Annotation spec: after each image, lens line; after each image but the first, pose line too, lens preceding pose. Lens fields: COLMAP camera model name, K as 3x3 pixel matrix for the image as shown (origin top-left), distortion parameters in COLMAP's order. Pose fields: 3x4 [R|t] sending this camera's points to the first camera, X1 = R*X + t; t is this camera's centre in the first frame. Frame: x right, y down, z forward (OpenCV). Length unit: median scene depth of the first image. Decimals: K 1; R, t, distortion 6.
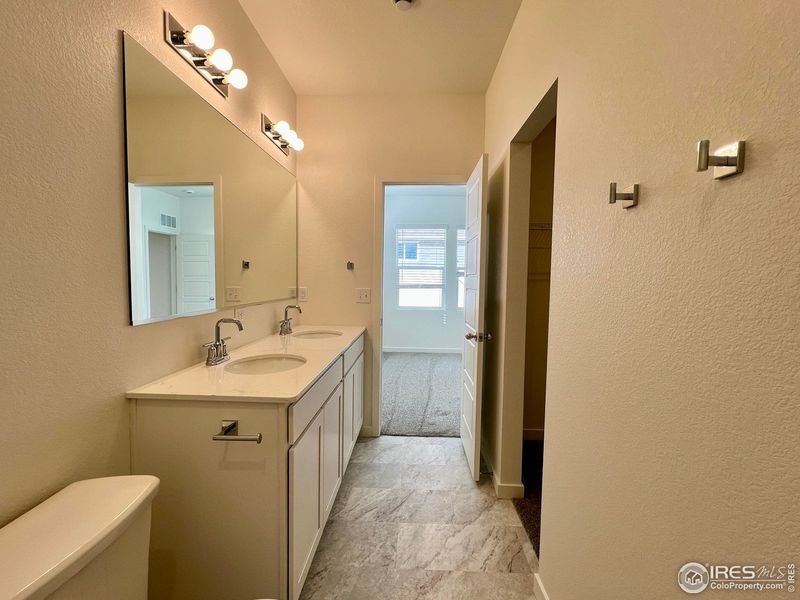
lens RADIAL K [[377.3, 0, 400.4], [0, 377.3, 298.5], [0, 0, 1]] dist [-0.001012, 0.001150]
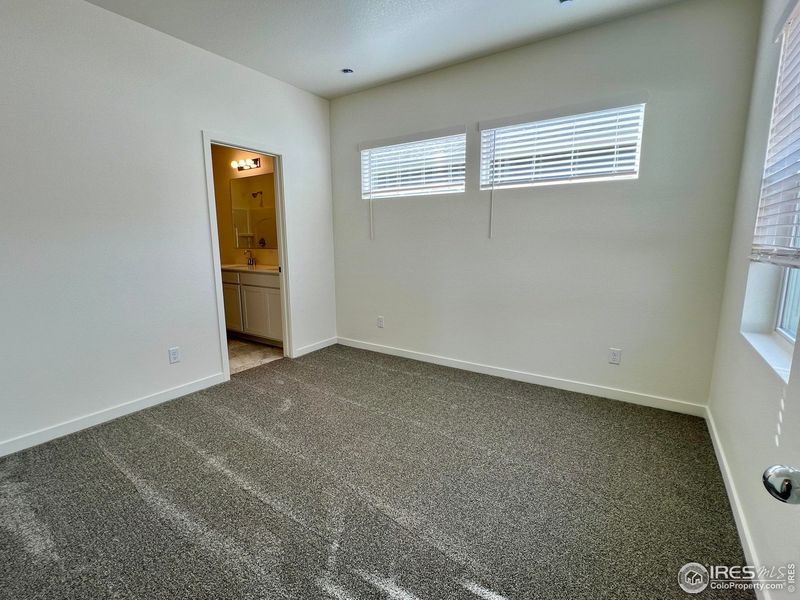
lens RADIAL K [[377.3, 0, 400.4], [0, 377.3, 298.5], [0, 0, 1]] dist [-0.001012, 0.001150]
pose [[-0.522440, 0.127185, -0.843137, 1.162177], [-0.048921, 0.982714, 0.178552, -0.130438], [0.851272, 0.134530, -0.507187, 2.820591]]
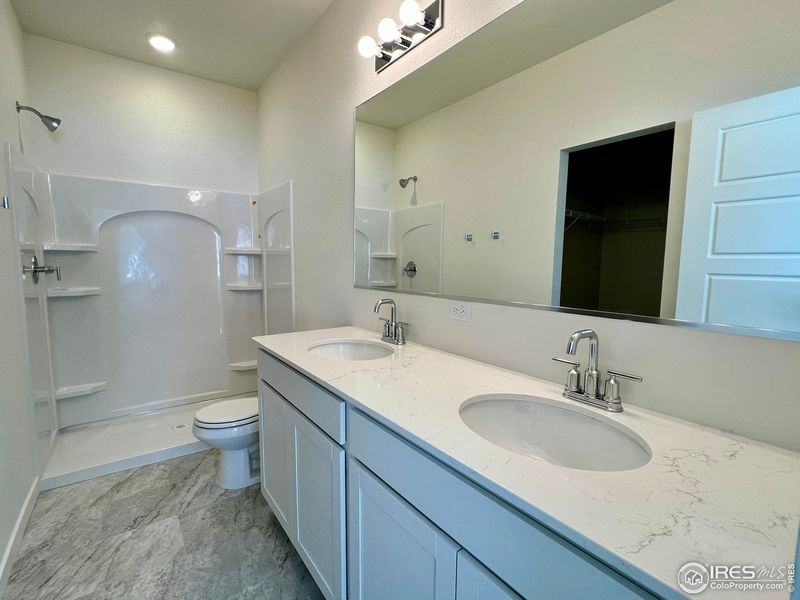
lens RADIAL K [[377.3, 0, 400.4], [0, 377.3, 298.5], [0, 0, 1]] dist [-0.001012, 0.001150]
pose [[-0.777654, 0.043324, -0.627198, 0.101151], [-0.053651, 0.989410, 0.134865, -0.066251], [0.626399, 0.138529, -0.767095, 1.394140]]
